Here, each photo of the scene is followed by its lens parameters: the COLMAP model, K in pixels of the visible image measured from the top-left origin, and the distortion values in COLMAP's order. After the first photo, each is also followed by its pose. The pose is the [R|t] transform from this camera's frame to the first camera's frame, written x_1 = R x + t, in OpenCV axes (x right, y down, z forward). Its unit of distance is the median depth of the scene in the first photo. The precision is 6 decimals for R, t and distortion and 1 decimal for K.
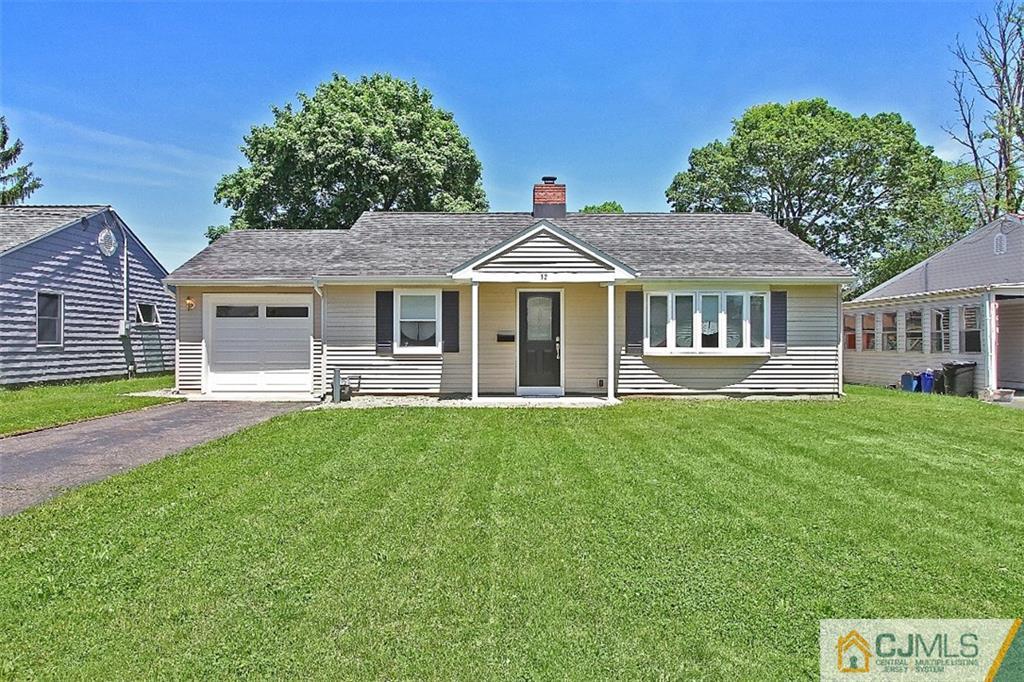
lens RADIAL K [[598.5, 0, 512.0], [0, 598.5, 340.1], [0, 0, 1]] dist [0.001204, 0.004958]
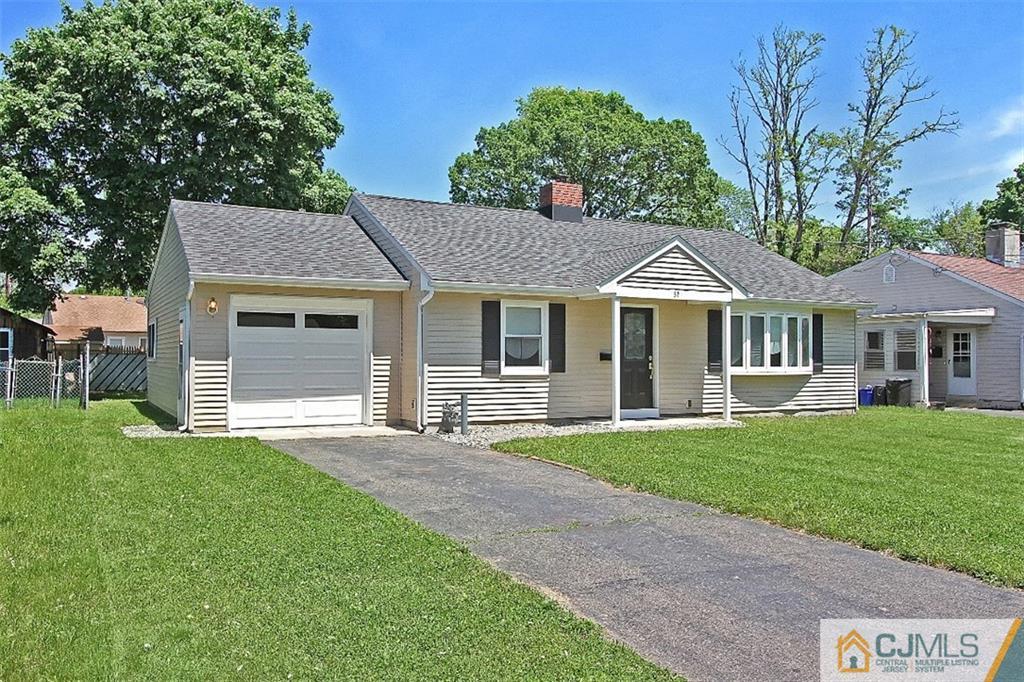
lens RADIAL K [[790.9, 0, 515.4], [0, 790.9, 343.0], [0, 0, 1]] dist [0.000515, 0.006350]
pose [[0.888449, 0.011347, 0.458834, -0.686934], [-0.005565, 0.999887, -0.013951, -0.006844], [-0.458941, 0.009842, 0.888412, -0.011880]]
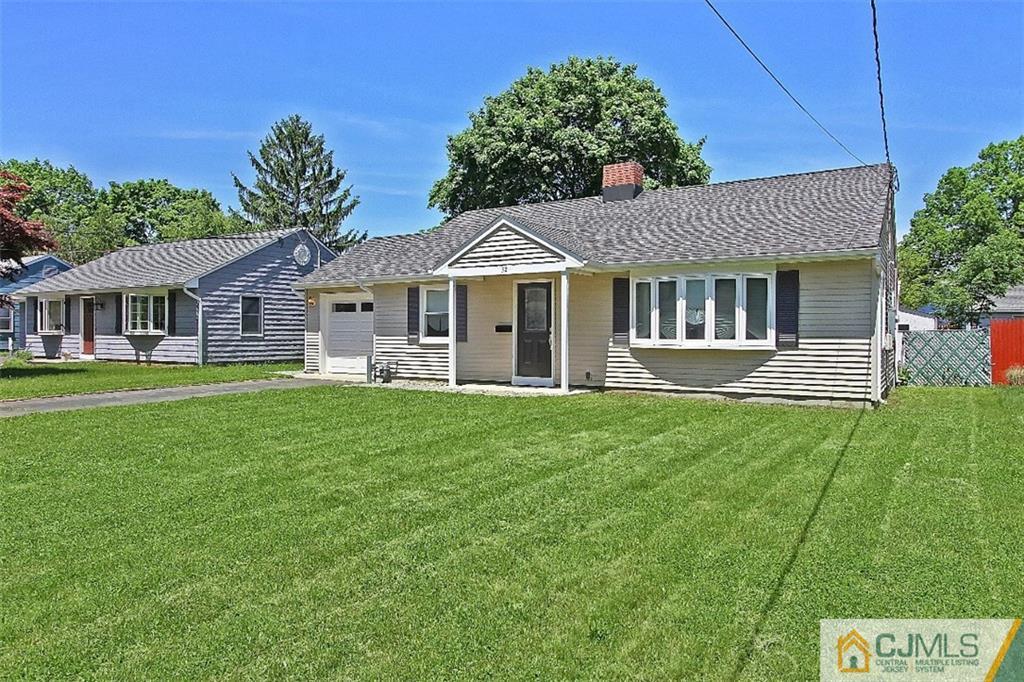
lens RADIAL K [[685.2, 0, 508.3], [0, 685.2, 340.8], [0, 0, 1]] dist [0.004109, 0.000871]
pose [[0.839972, 0.007693, -0.542575, 0.631600], [-0.000970, 0.999919, 0.012676, 0.002228], [0.542629, -0.010121, 0.839912, 0.009294]]
